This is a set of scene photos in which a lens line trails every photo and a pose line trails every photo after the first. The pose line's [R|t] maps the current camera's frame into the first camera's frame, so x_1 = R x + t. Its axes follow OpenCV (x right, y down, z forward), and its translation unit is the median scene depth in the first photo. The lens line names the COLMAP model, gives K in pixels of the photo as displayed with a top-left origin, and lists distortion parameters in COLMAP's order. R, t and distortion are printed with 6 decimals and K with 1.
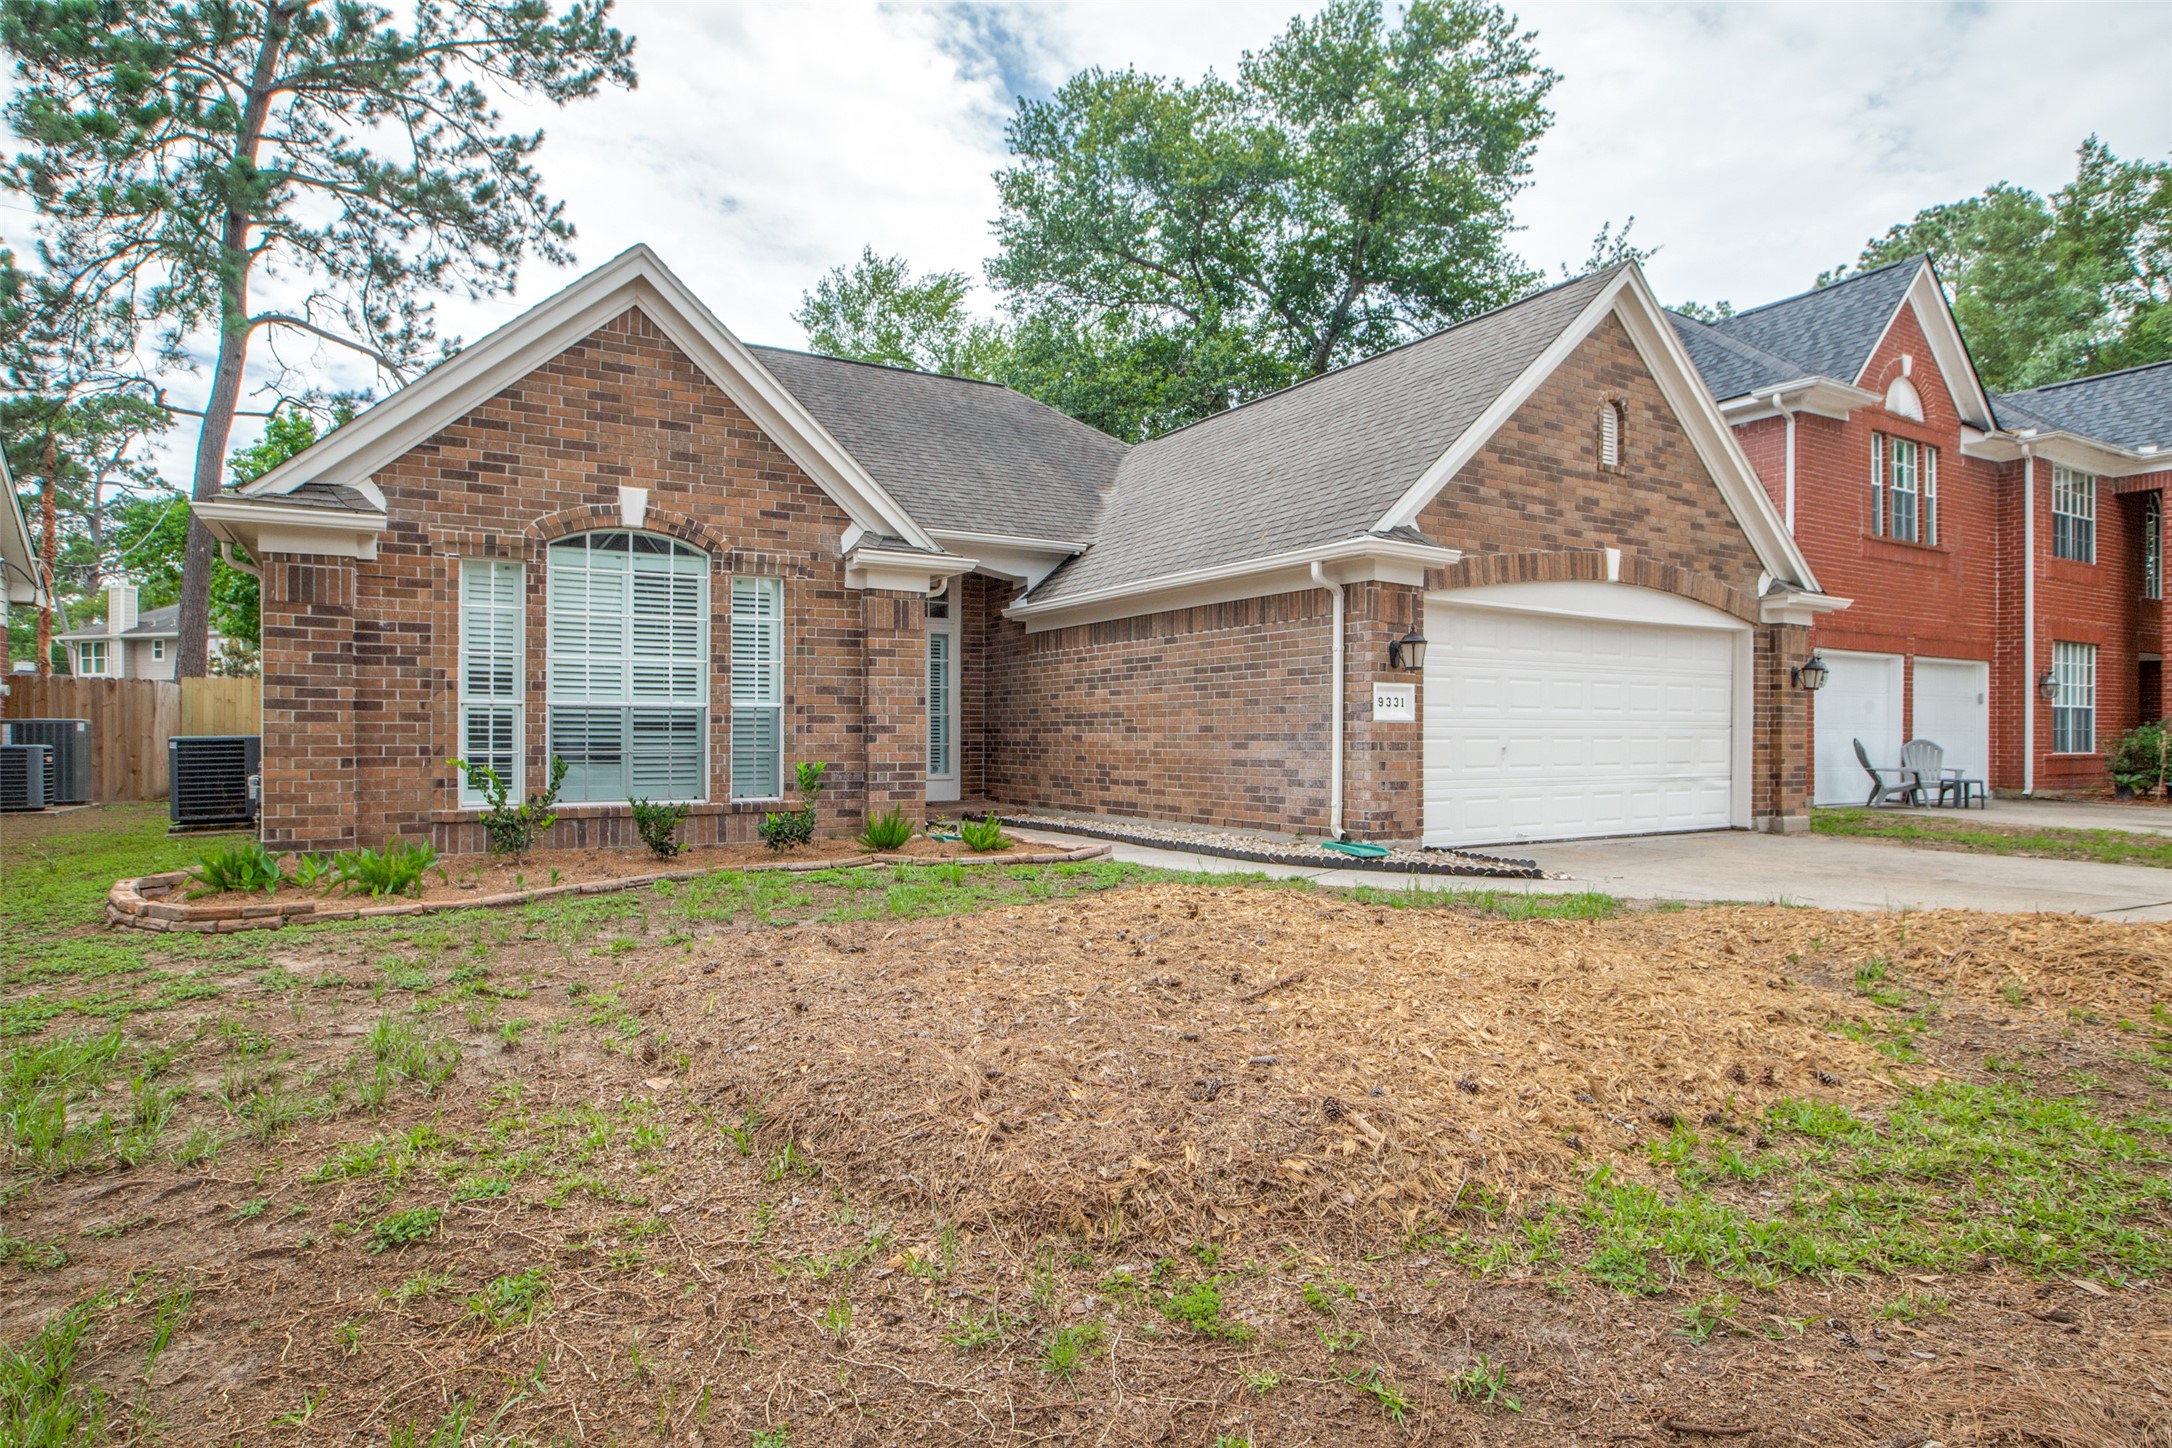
lens RADIAL K [[957.9, 0, 1093.6], [0, 957.9, 730.0], [0, 0, 1]] dist [-0.064178, 0.031335]
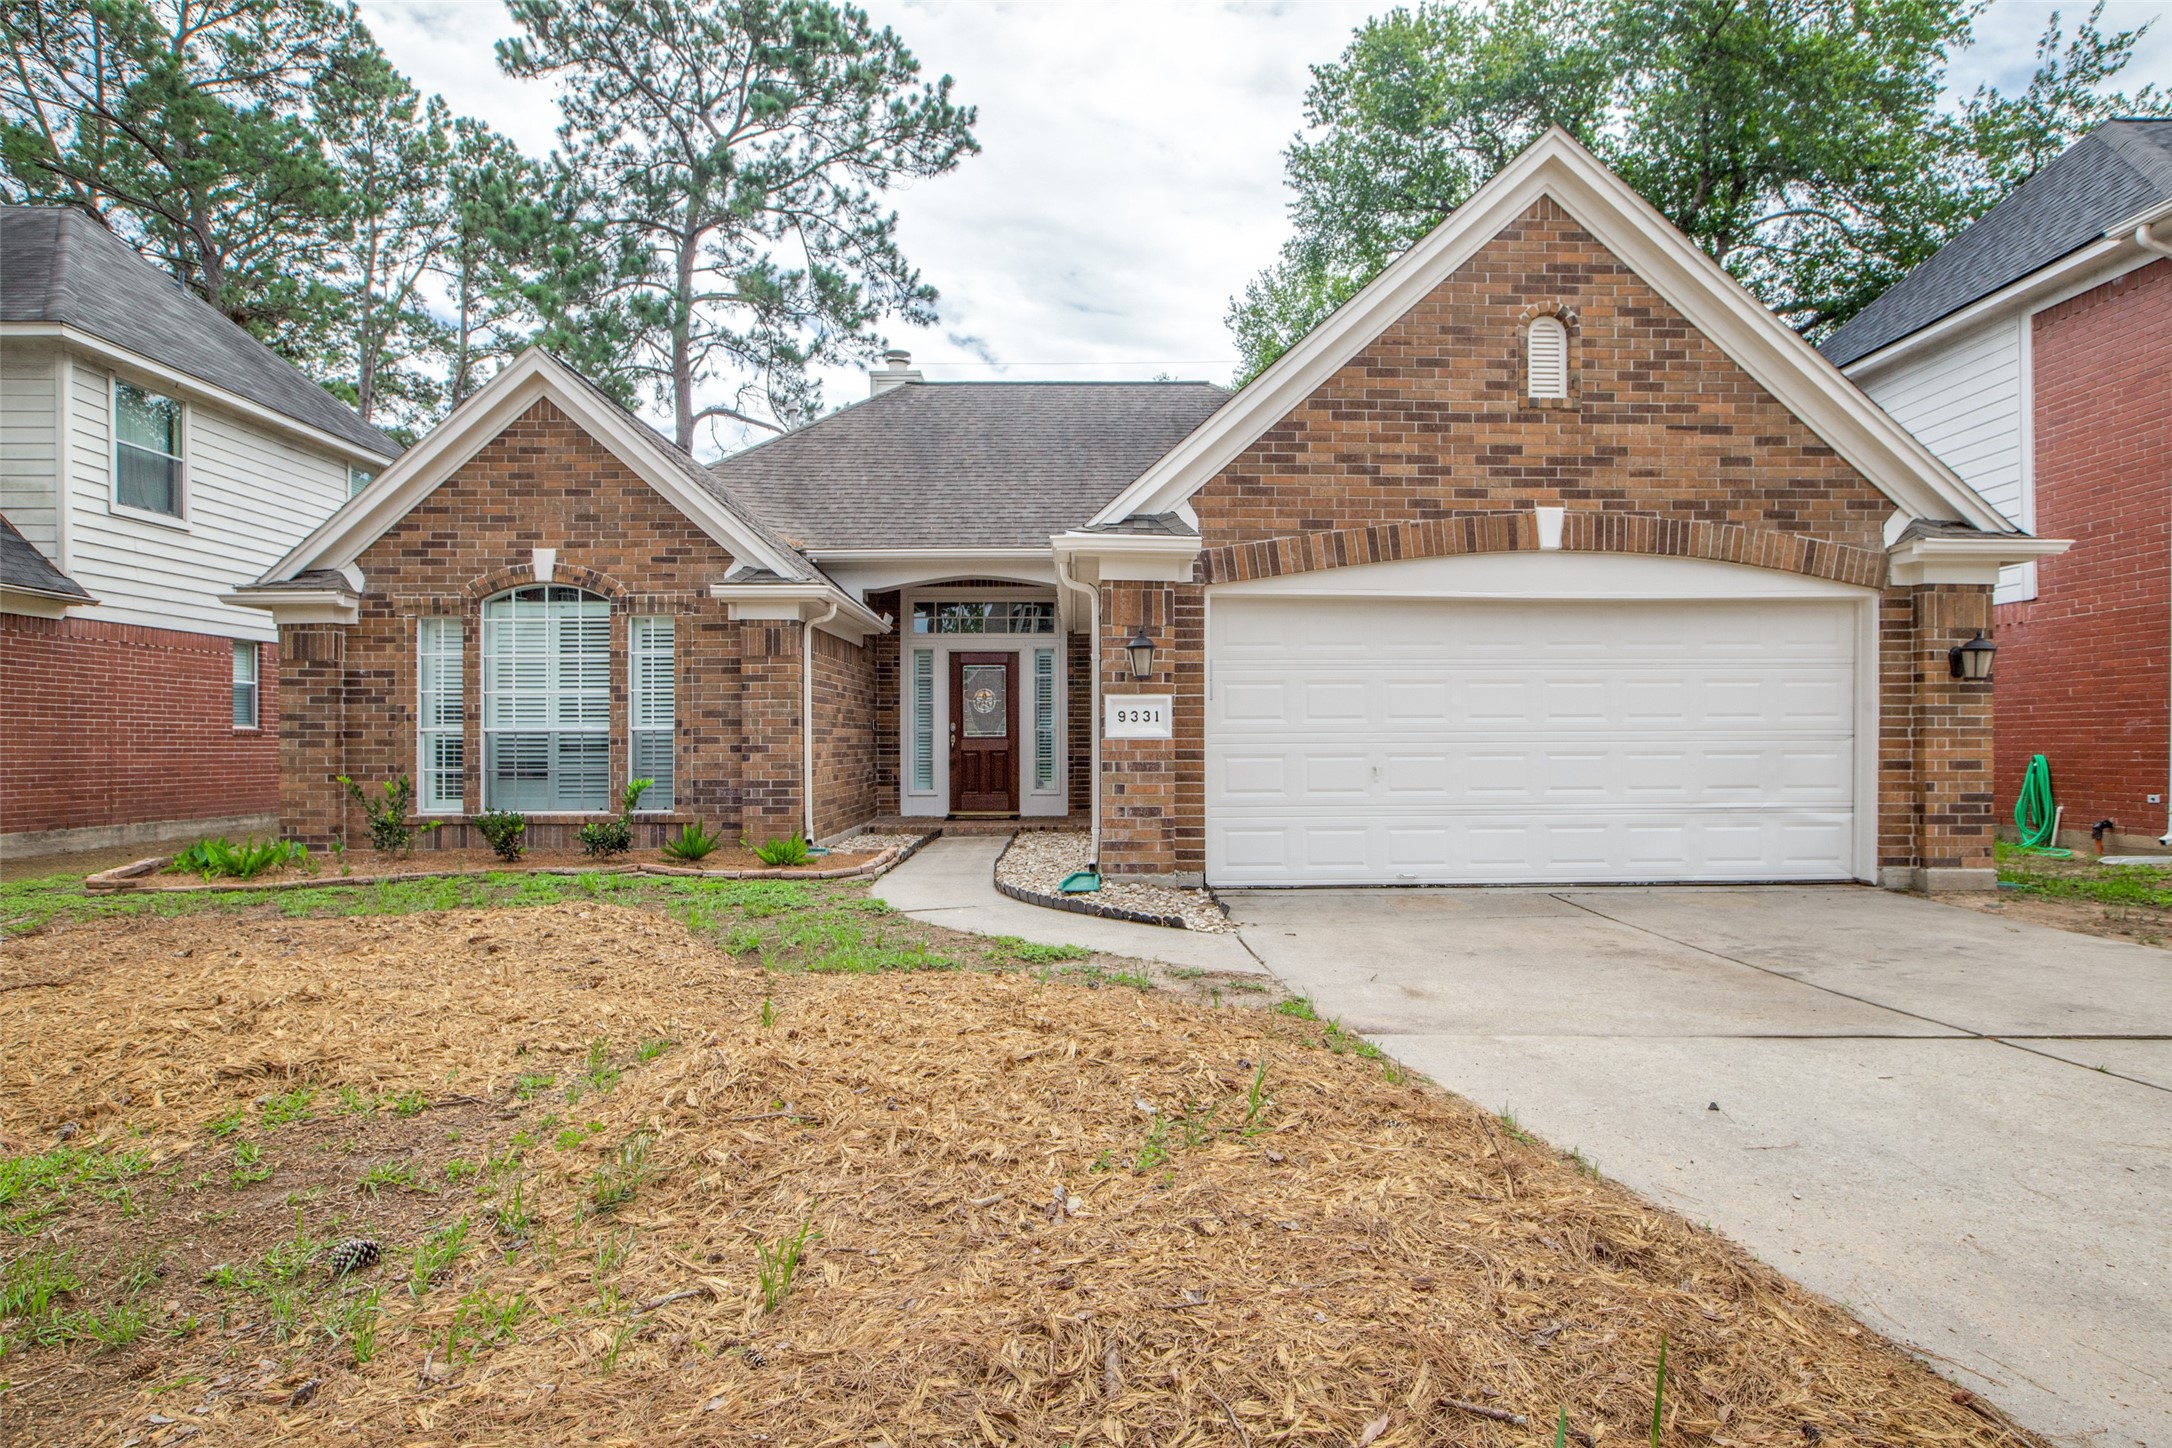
lens RADIAL K [[989.4, 0, 1103.5], [0, 989.4, 735.2], [0, 0, 1]] dist [-0.058576, 0.025828]
pose [[0.914982, -0.010372, -0.403362, 0.622956], [0.008314, 0.999942, -0.006853, -0.005851], [0.403410, 0.002917, 0.915015, 0.150251]]
